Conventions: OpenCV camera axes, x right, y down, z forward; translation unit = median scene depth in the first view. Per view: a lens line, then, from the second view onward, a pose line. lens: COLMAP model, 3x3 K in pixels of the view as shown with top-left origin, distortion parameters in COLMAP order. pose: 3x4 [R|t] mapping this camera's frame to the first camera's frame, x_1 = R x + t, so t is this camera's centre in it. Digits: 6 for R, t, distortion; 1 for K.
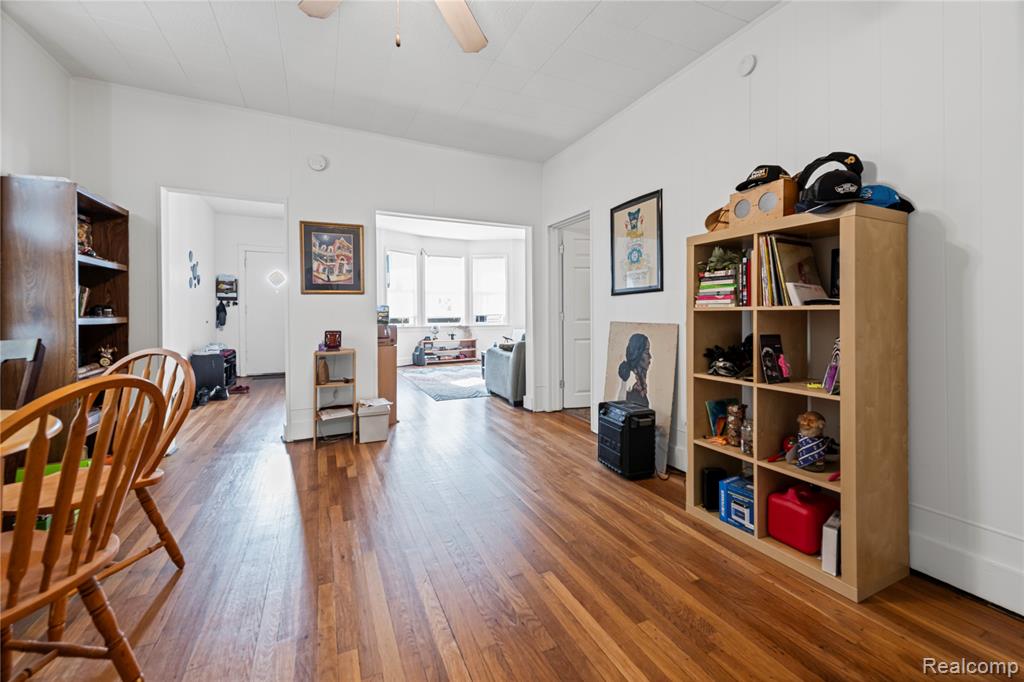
lens RADIAL K [[410.5, 0, 519.1], [0, 410.5, 326.0], [0, 0, 1]] dist [0.003187, -0.000438]
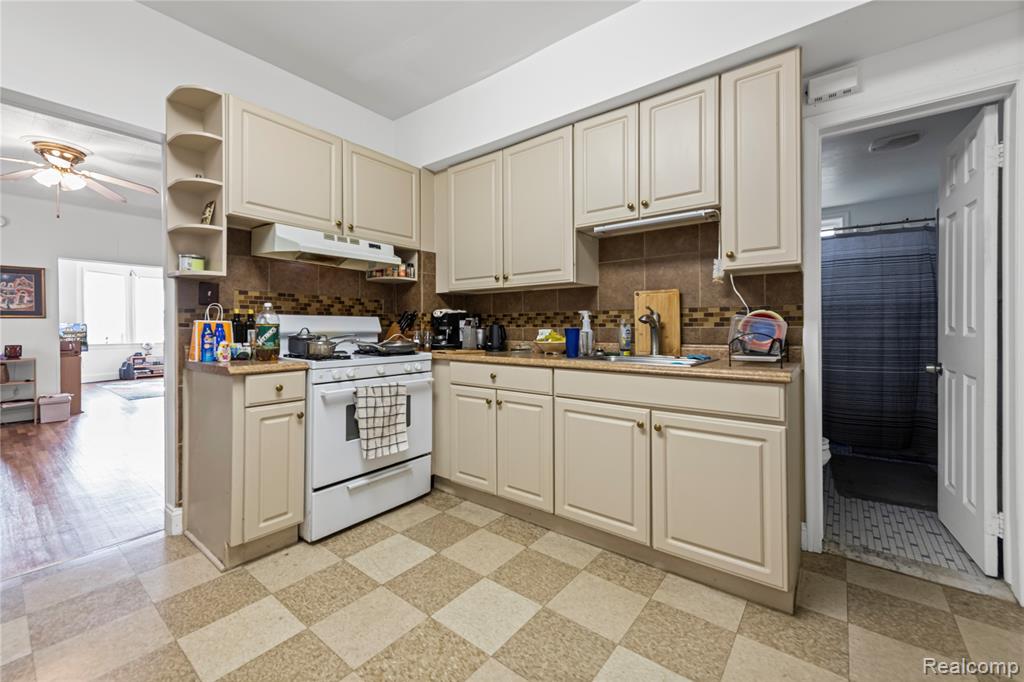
lens RADIAL K [[410.5, 0, 519.1], [0, 410.5, 326.0], [0, 0, 1]] dist [0.003187, -0.000438]
pose [[0.890592, -0.013606, 0.454599, 0.407704], [0.028537, 0.999255, -0.025999, 0.029825], [-0.453906, 0.036127, 0.890317, -0.949401]]
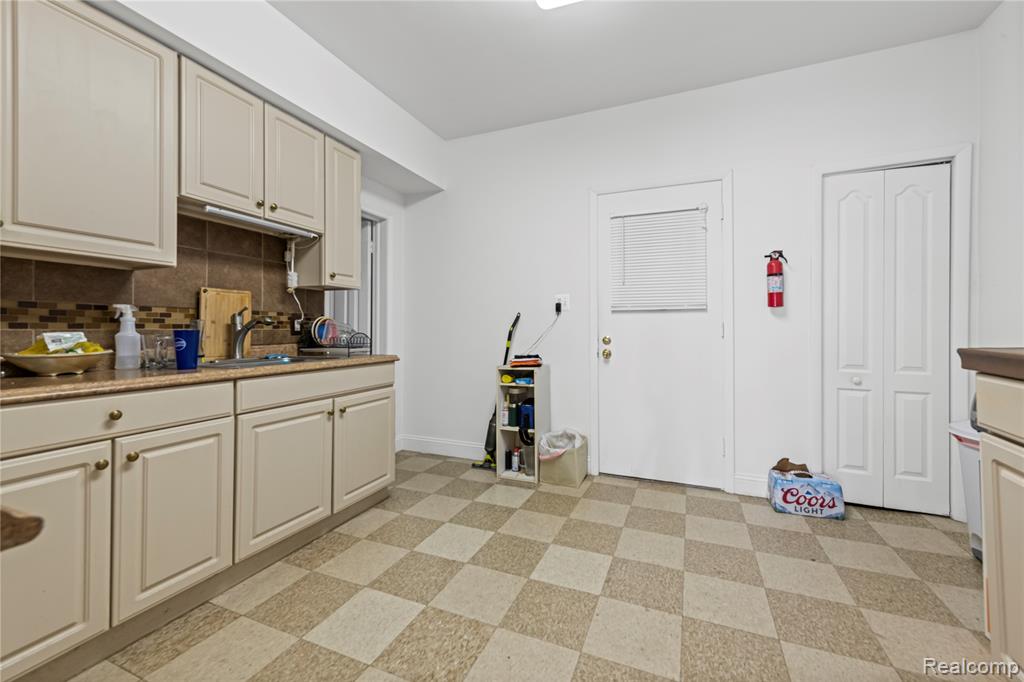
lens RADIAL K [[410.5, 0, 519.1], [0, 410.5, 326.0], [0, 0, 1]] dist [0.003187, -0.000438]
pose [[-0.677027, -0.005463, 0.735938, -1.259703], [0.016193, 0.999620, 0.022316, -0.104555], [-0.735780, 0.027026, -0.676681, 2.890962]]
